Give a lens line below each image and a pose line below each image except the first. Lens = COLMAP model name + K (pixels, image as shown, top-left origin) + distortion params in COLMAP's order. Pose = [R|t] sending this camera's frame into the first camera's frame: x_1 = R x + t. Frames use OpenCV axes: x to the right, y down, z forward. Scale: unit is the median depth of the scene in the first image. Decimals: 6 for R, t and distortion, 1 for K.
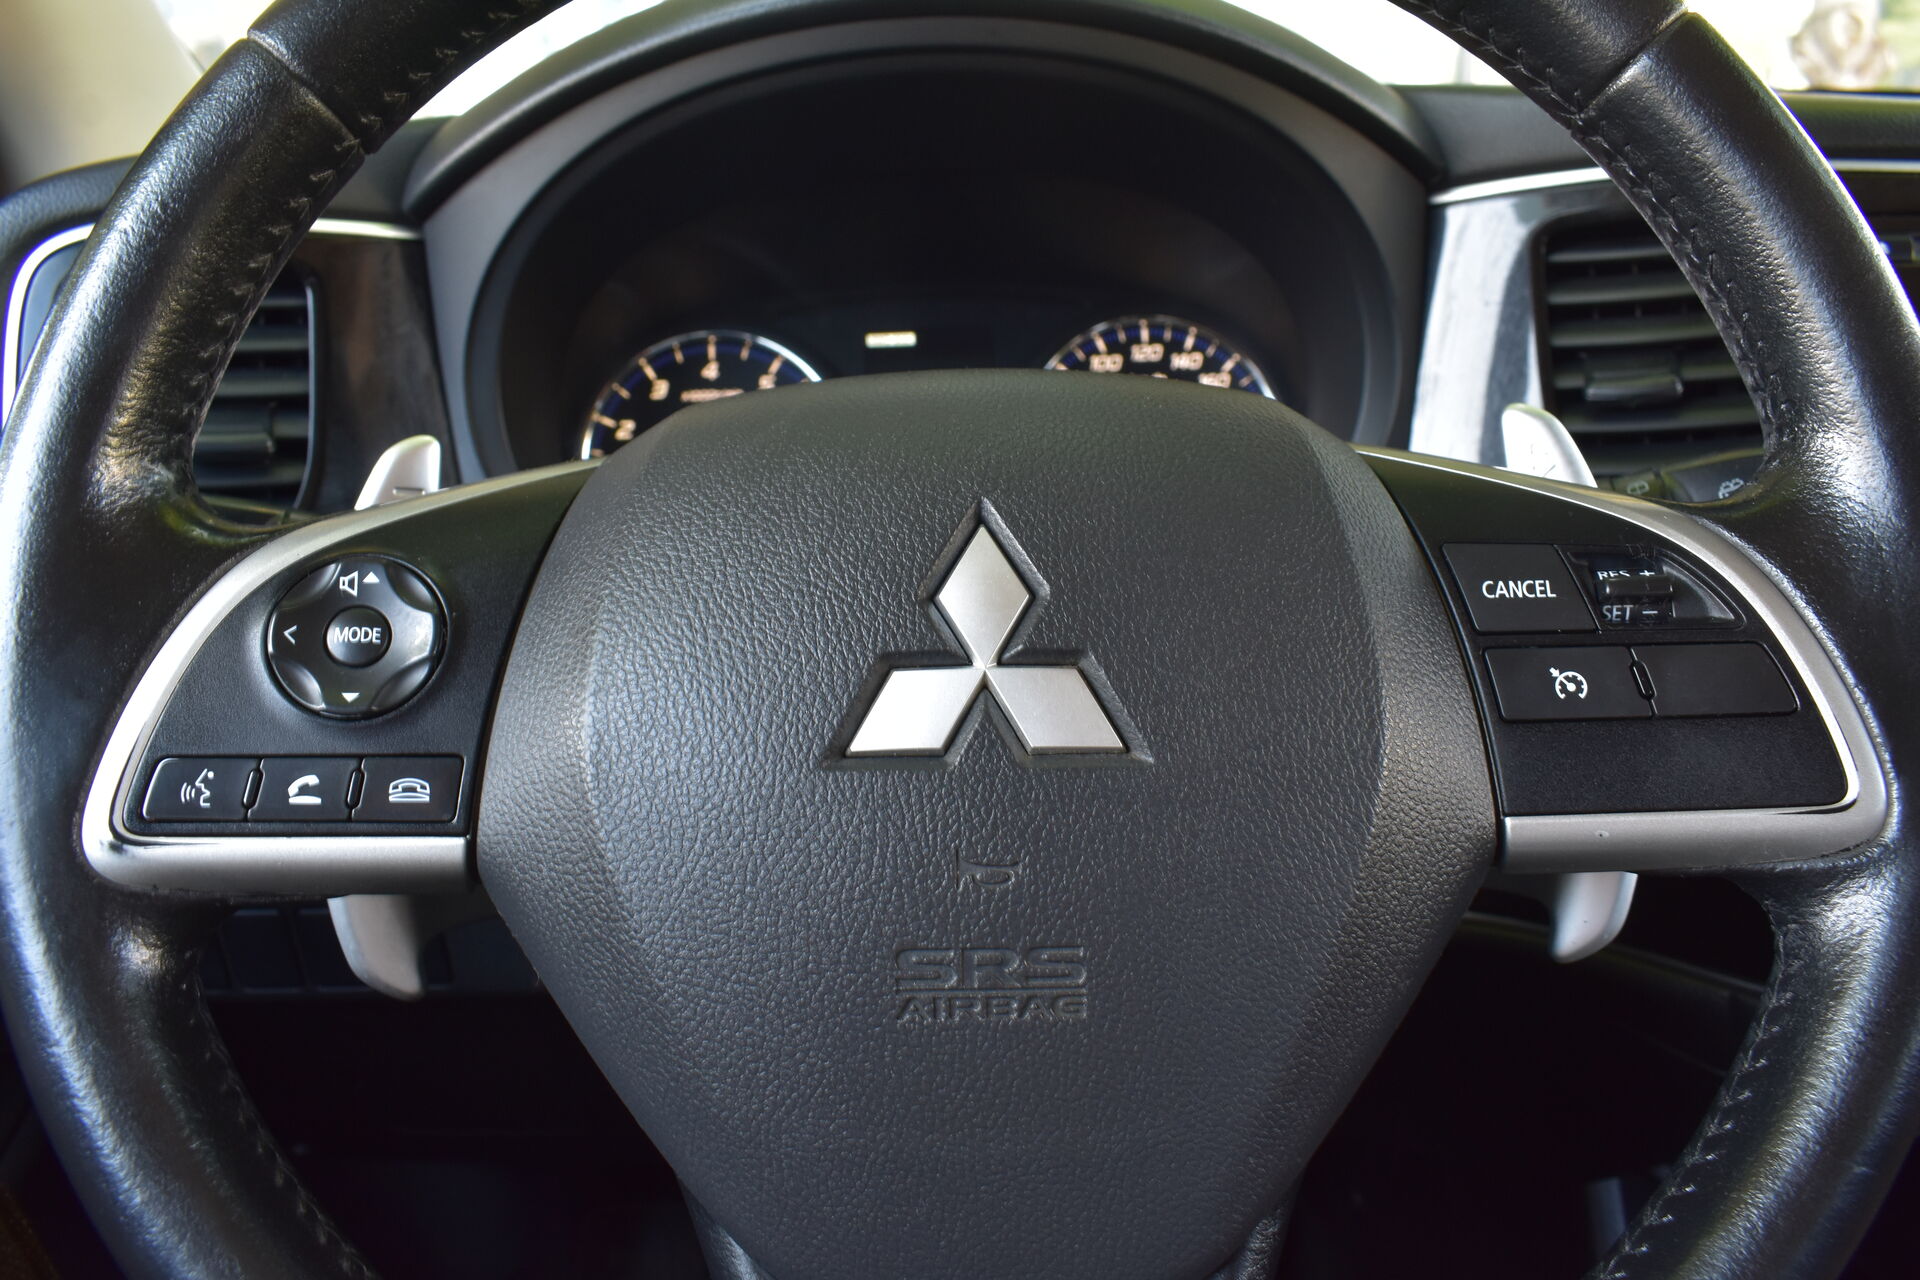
lens RADIAL K [[1558.8, 0, 958.9], [0, 1558.8, 570.9], [0, 0, 1]] dist [-0.103759, 0.069325]
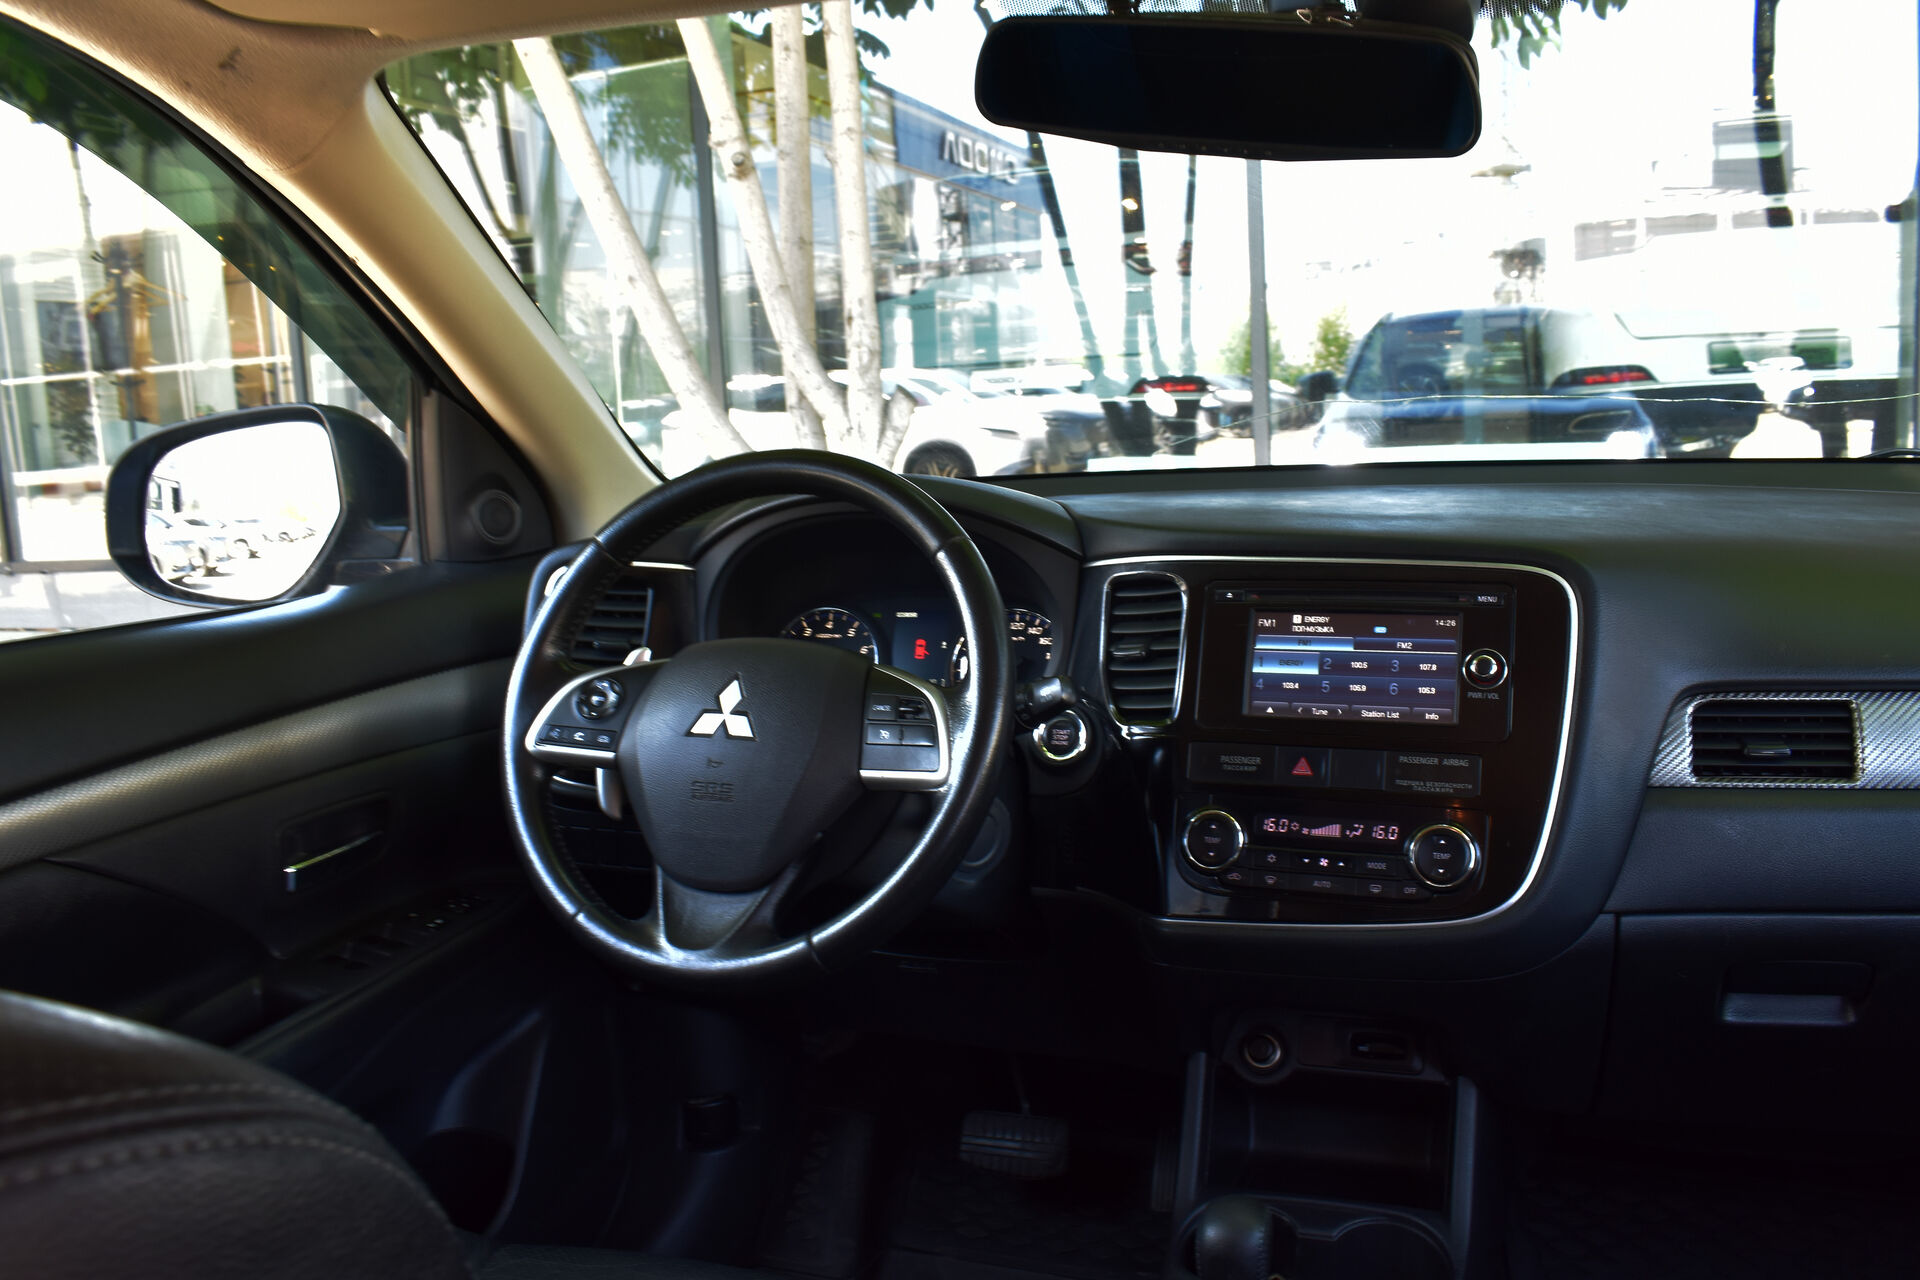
lens RADIAL K [[1558.8, 0, 958.9], [0, 1558.8, 570.9], [0, 0, 1]] dist [-0.103759, 0.069325]
pose [[0.931928, 0.034813, -0.360967, 1.827373], [-0.085173, 0.988550, -0.124557, 0.132081], [0.352498, 0.146823, 0.924223, -2.294825]]
